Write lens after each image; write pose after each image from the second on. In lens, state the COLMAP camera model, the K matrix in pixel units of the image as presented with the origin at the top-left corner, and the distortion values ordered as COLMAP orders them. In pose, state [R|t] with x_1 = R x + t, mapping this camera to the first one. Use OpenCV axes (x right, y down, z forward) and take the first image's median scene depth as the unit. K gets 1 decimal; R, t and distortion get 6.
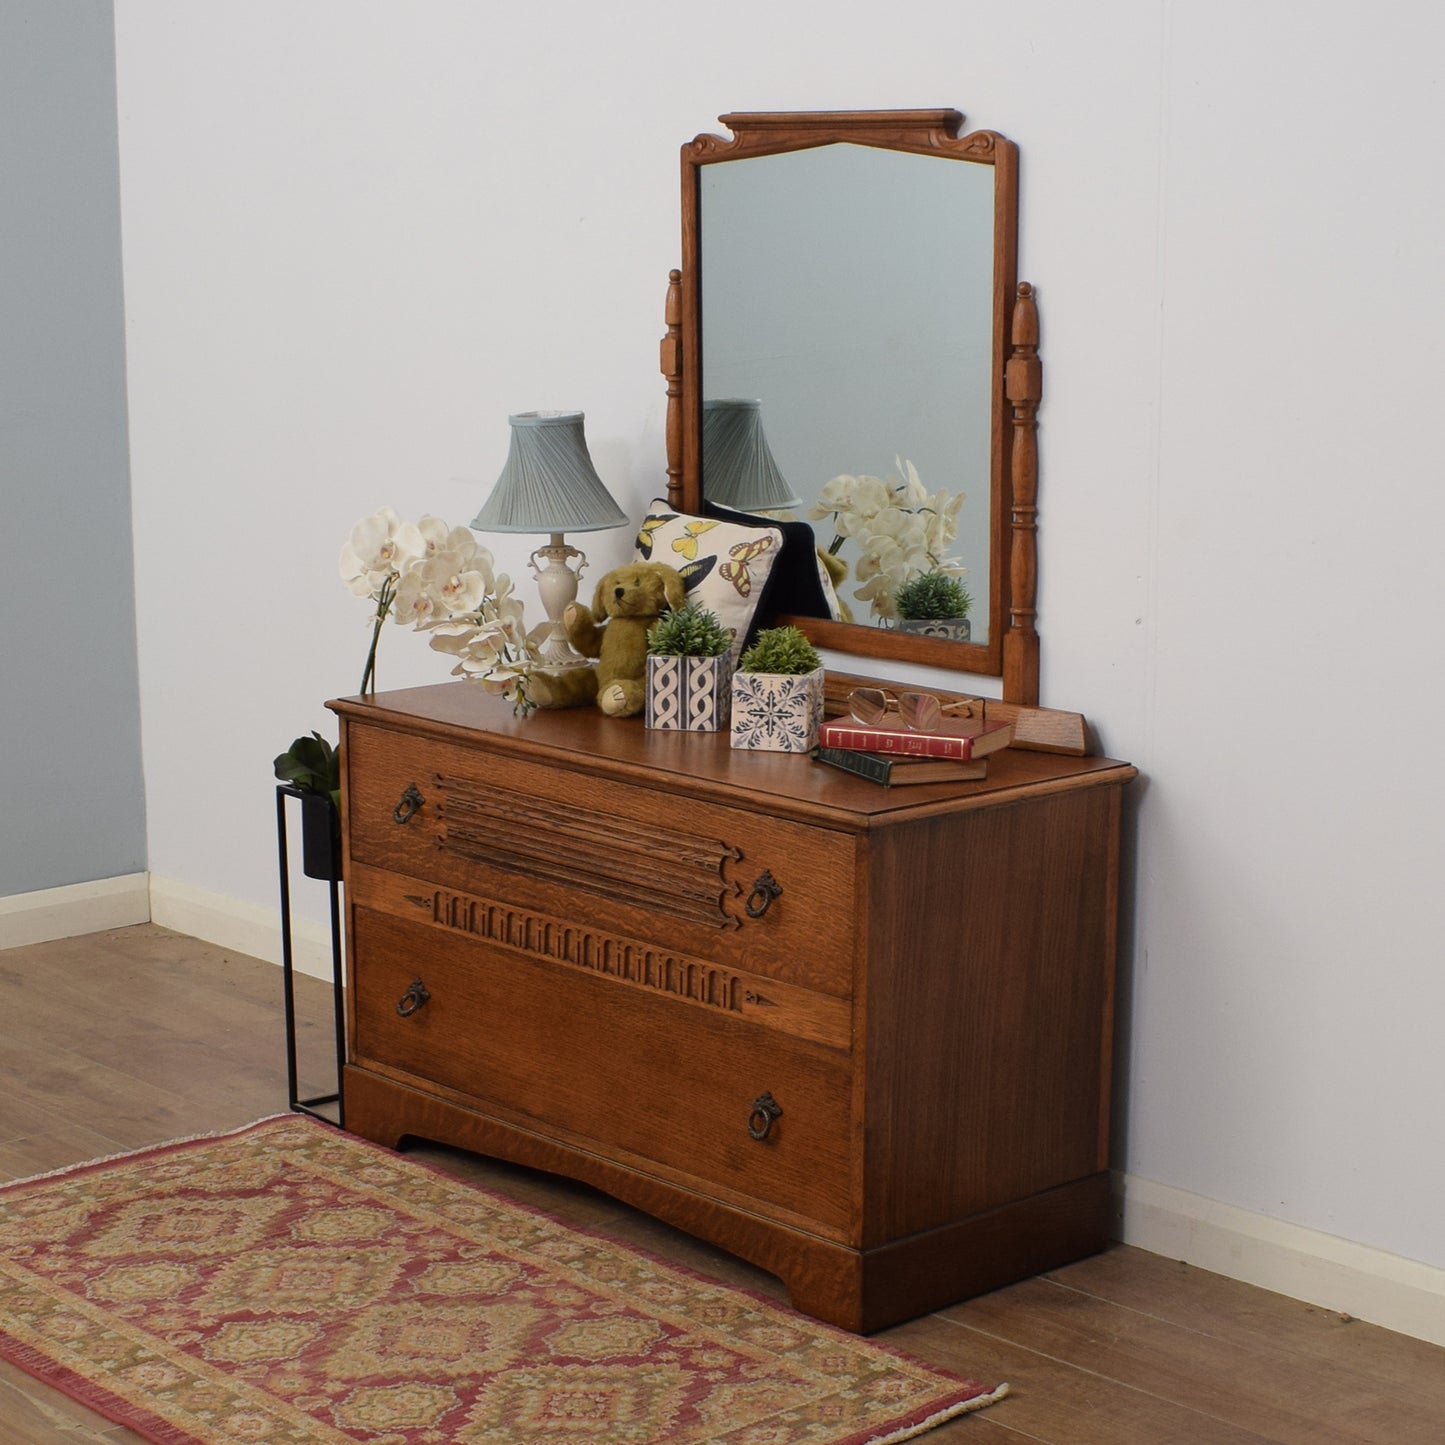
lens RADIAL K [[3024.2, 0, 722.8], [0, 3024.2, 832.7], [0, 0, 1]] dist [-0.049536, -0.192445]
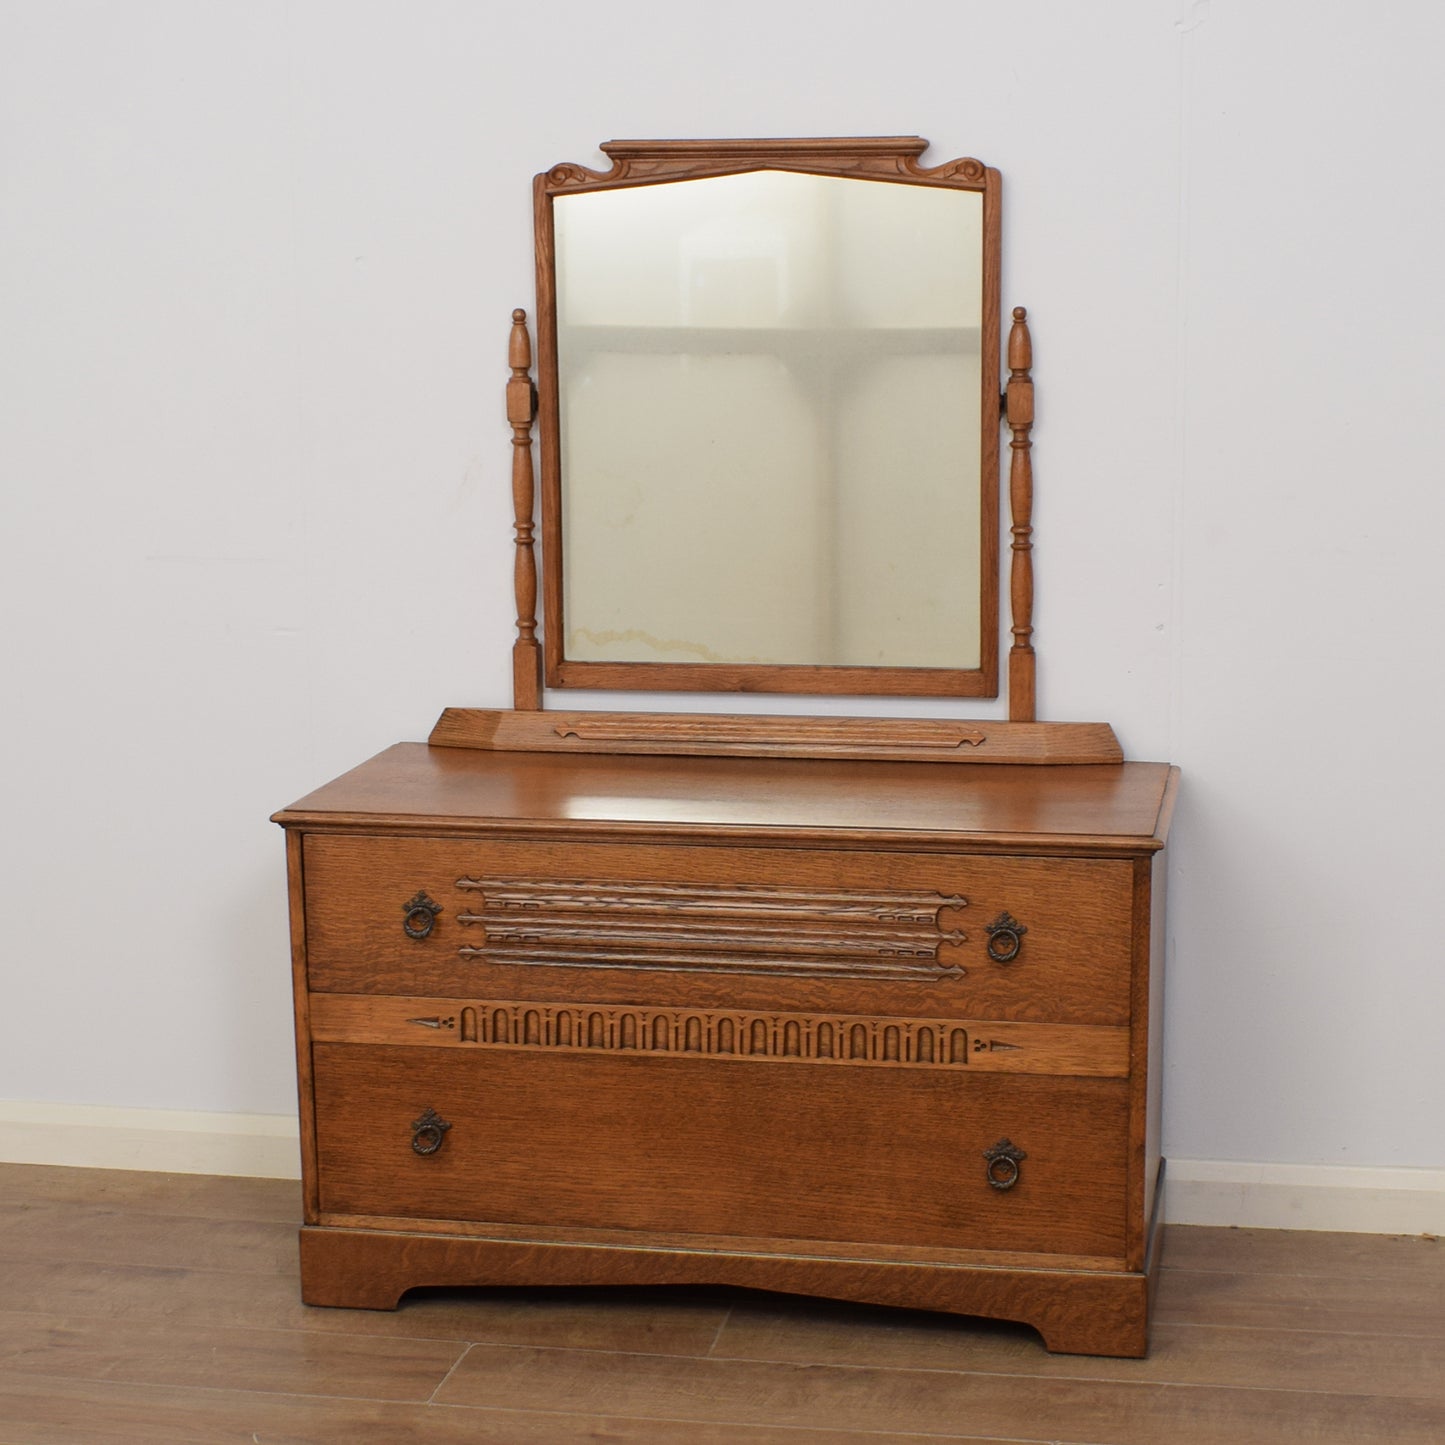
lens RADIAL K [[2852.5, 0, 770.1], [0, 2852.5, 812.4], [0, 0, 1]] dist [-0.066514, -0.059606]
pose [[0.794633, -0.128303, 0.593378, -0.549419], [0.137994, 0.990001, 0.029266, -0.052975], [-0.591199, 0.058627, 0.804392, 0.285698]]
